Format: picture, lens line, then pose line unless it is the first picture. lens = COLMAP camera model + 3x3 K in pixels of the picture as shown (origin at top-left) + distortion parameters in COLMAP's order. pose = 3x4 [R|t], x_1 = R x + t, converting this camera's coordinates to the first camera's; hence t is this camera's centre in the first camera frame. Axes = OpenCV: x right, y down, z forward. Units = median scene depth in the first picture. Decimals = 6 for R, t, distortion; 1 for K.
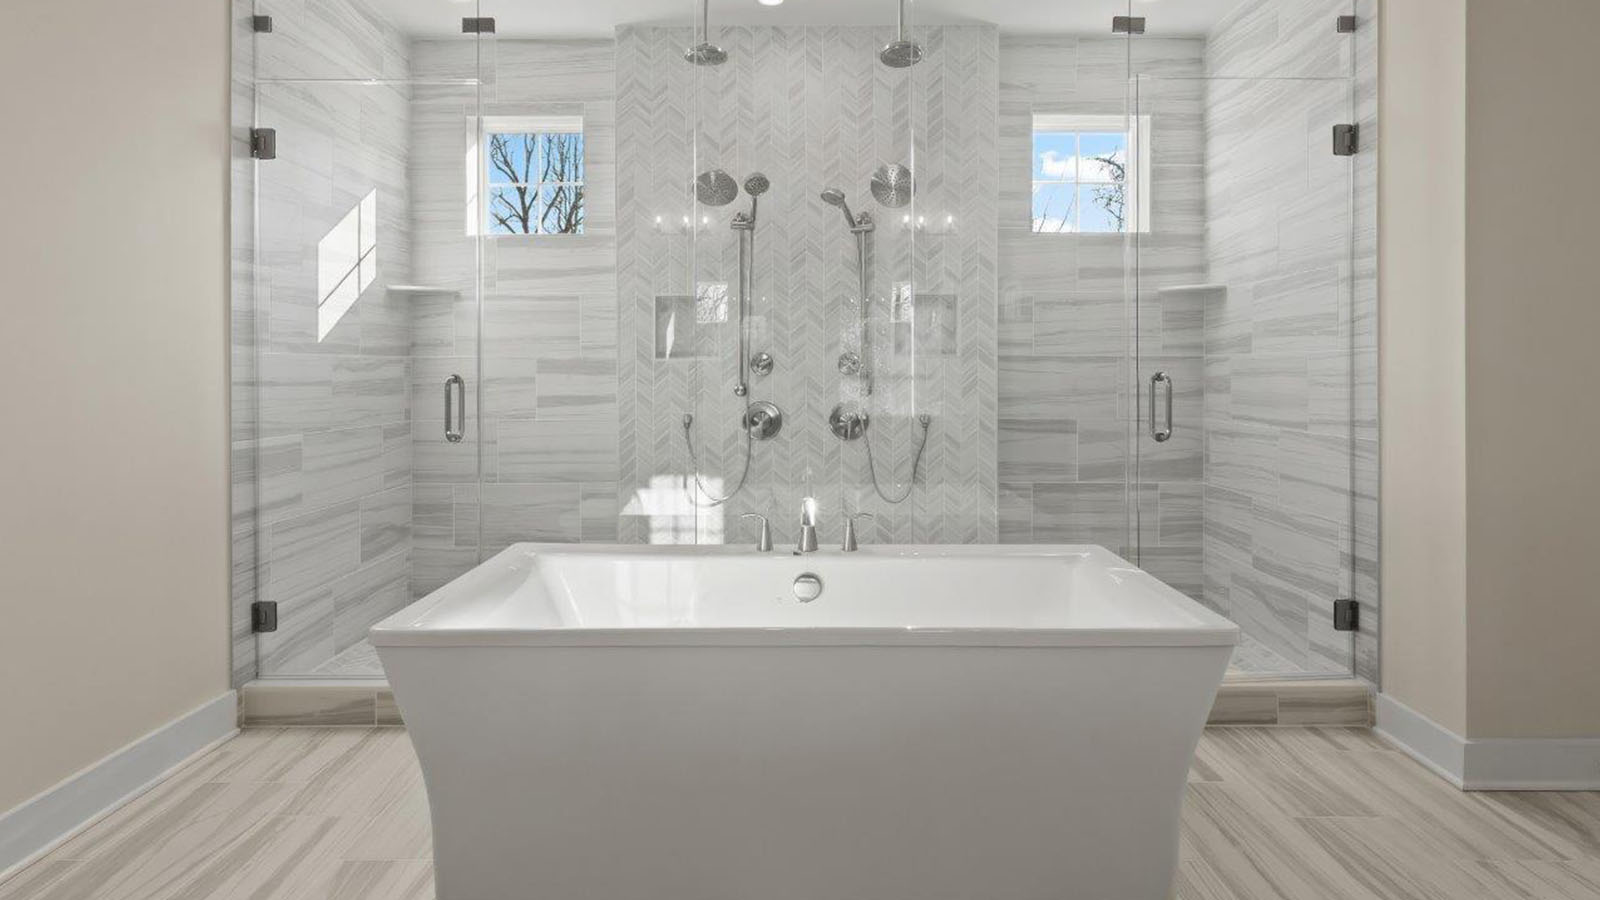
lens RADIAL K [[856.6, 0, 806.2], [0, 856.6, 459.0], [0, 0, 1]] dist [-0.000933, 0.000609]
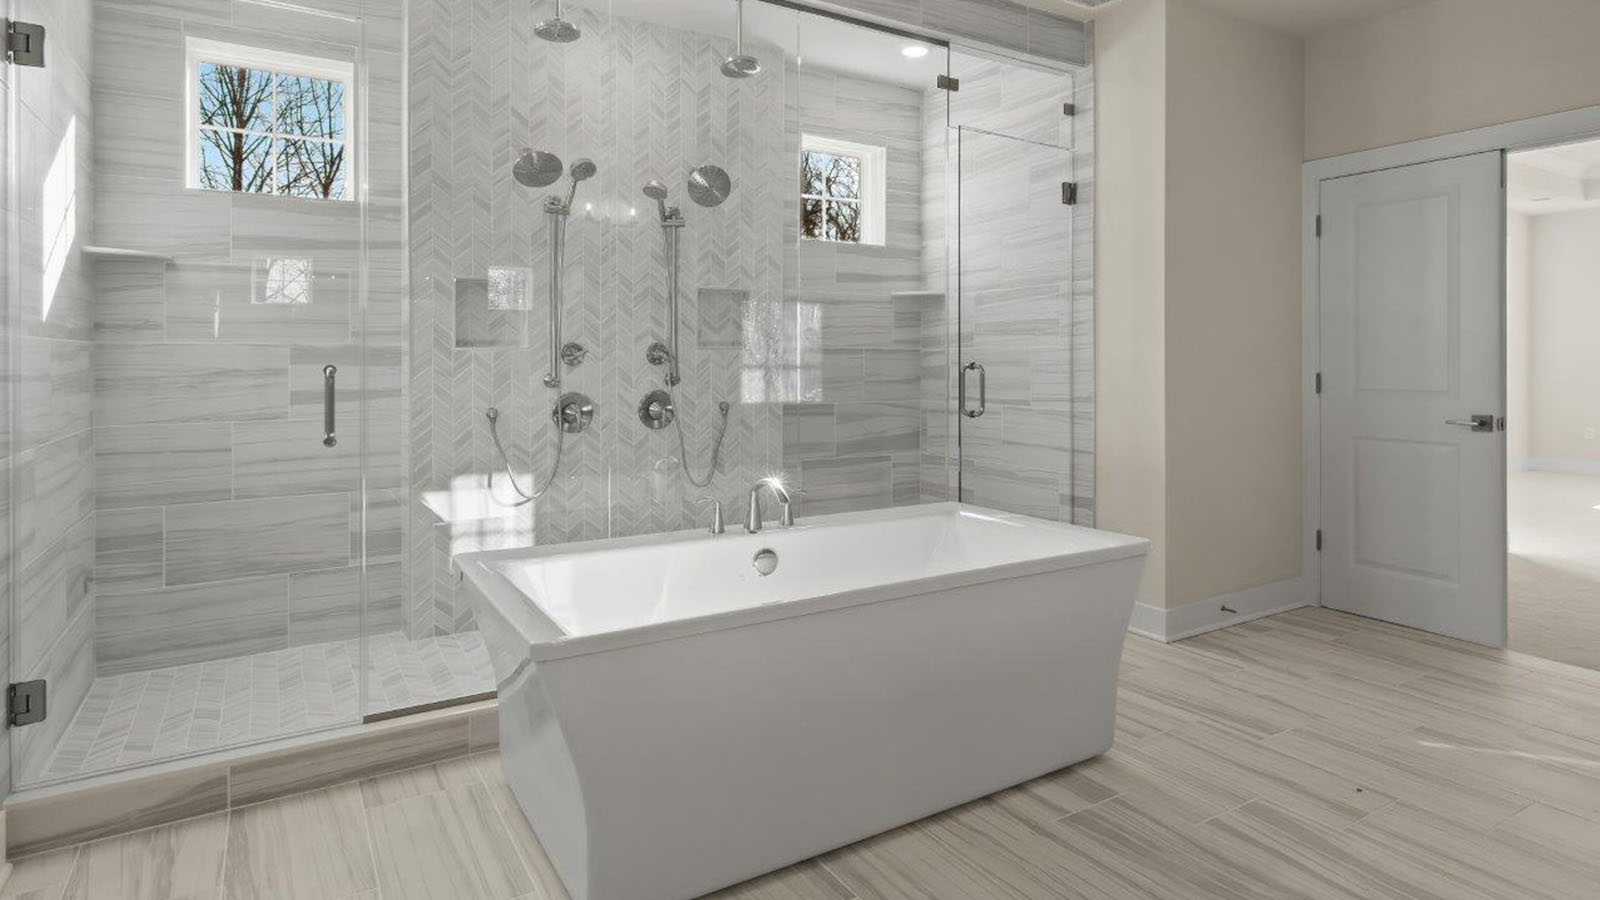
lens RADIAL K [[856.6, 0, 806.2], [0, 856.6, 459.0], [0, 0, 1]] dist [-0.000933, 0.000609]
pose [[0.852470, -0.058399, 0.519504, -0.346037], [0.052341, 0.998282, 0.026331, -0.003901], [-0.520149, 0.004746, 0.854062, 0.034775]]
